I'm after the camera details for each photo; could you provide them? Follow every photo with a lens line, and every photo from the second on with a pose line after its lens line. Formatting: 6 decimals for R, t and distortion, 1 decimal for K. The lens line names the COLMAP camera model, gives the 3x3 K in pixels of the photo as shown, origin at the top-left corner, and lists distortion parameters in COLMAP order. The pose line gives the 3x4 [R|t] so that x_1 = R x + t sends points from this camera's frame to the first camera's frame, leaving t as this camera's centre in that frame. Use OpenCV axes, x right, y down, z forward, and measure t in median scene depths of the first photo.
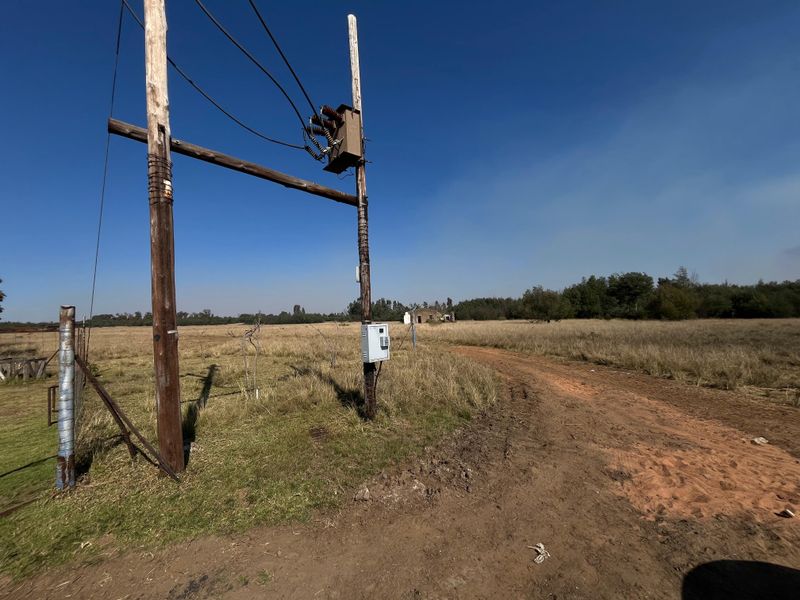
lens RADIAL K [[323.4, 0, 397.1], [0, 323.4, 302.3], [0, 0, 1]] dist [-0.003104, -0.000010]
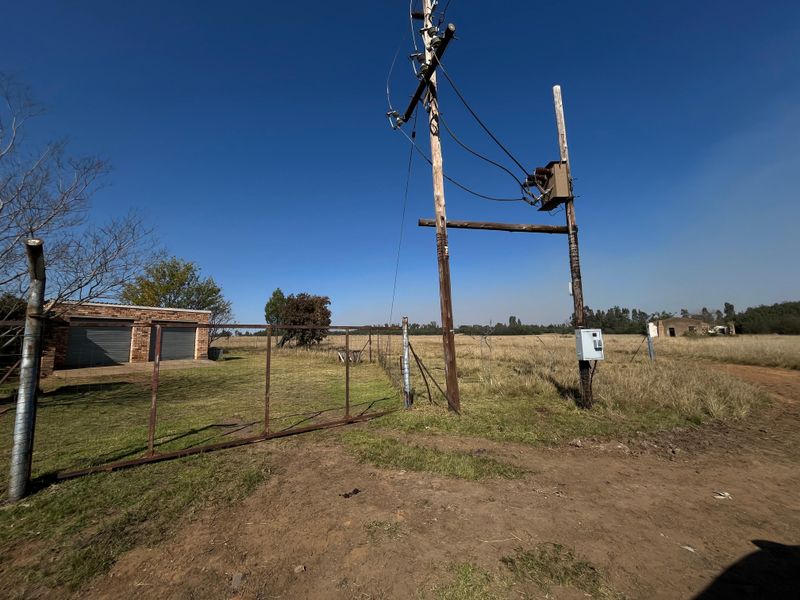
lens RADIAL K [[323.4, 0, 396.2], [0, 323.4, 301.9], [0, 0, 1]] dist [-0.003104, -0.000010]
pose [[0.798689, -0.042012, -0.600276, 0.084642], [0.020183, 0.998869, -0.043055, 0.002545], [0.601406, 0.022273, 0.798633, -0.384560]]
